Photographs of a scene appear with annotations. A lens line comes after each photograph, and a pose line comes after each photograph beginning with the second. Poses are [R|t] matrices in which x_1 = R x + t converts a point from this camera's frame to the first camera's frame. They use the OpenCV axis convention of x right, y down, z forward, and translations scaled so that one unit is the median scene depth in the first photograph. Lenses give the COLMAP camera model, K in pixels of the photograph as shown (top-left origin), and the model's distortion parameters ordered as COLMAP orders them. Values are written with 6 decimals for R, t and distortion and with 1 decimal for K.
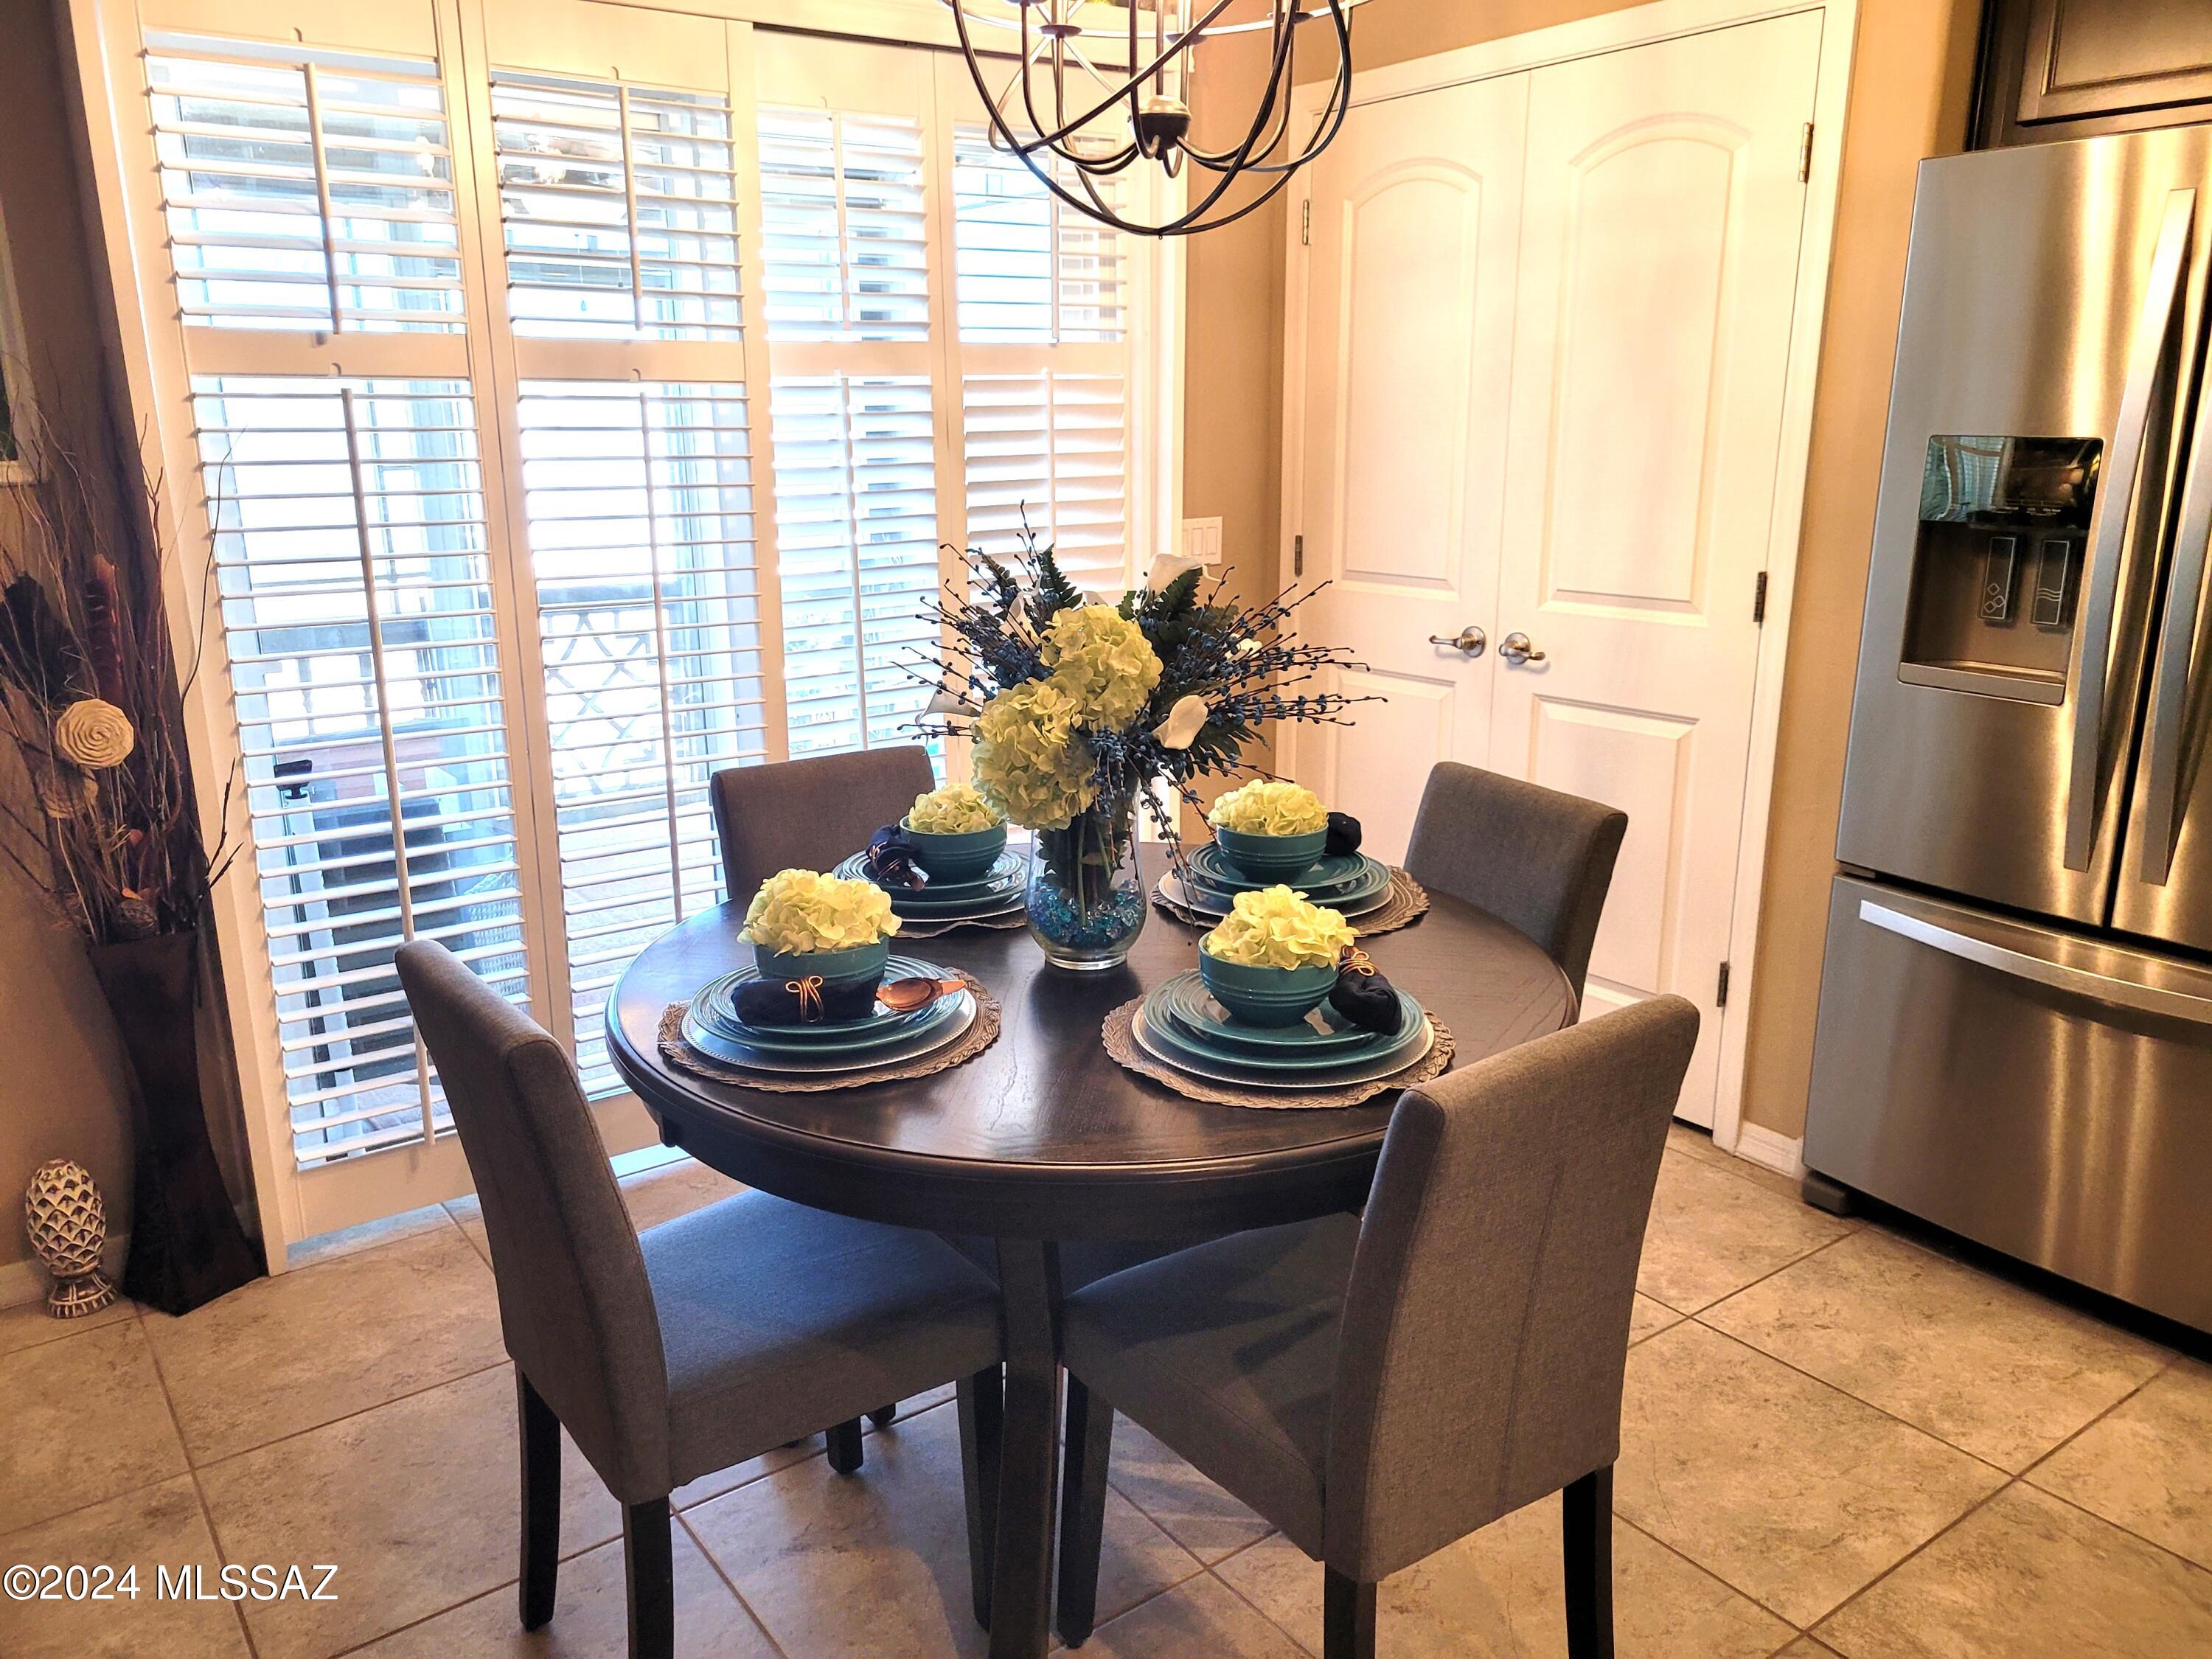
lens RADIAL K [[1652.4, 0, 1105.4], [0, 1652.4, 827.8], [0, 0, 1]] dist [0.059462, -0.042695]
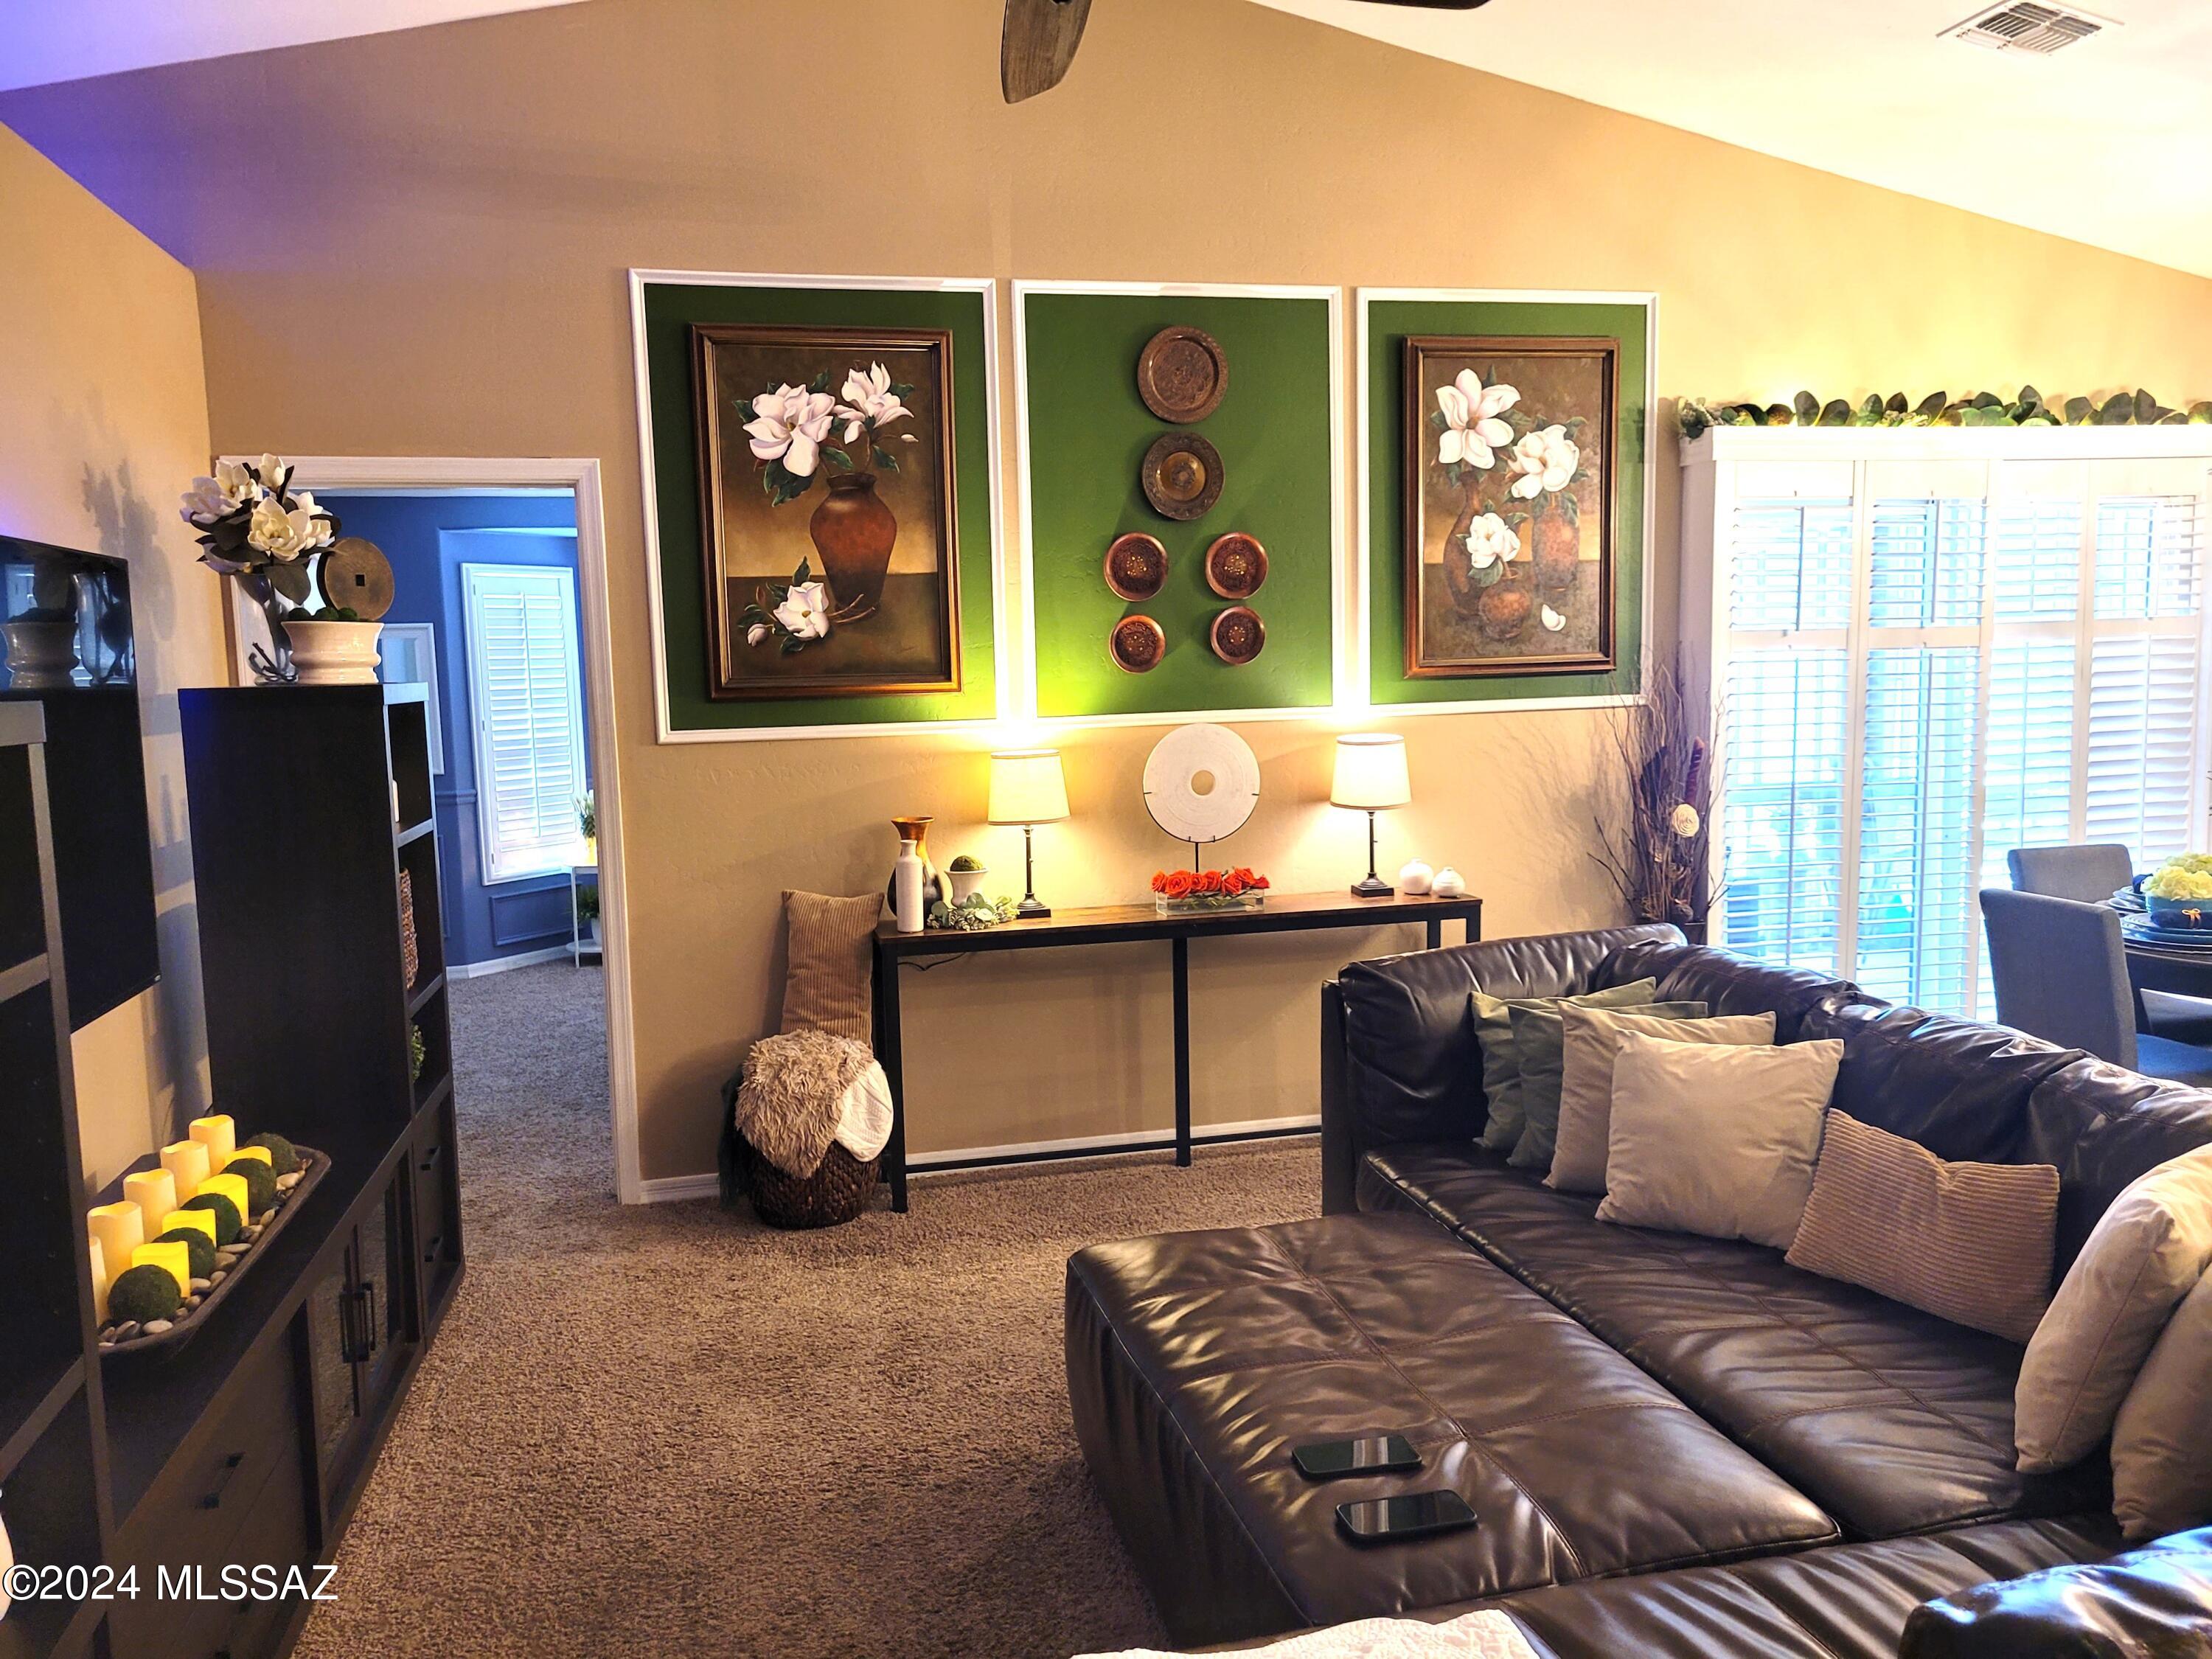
lens RADIAL K [[1652.4, 0, 1109.6], [0, 1652.4, 832.9], [0, 0, 1]] dist [0.059462, -0.042695]
pose [[0.927136, 0.024414, -0.373930, -0.364013], [-0.076669, 0.989125, -0.125515, 0.203487], [0.366799, 0.145038, 0.918925, -0.866462]]
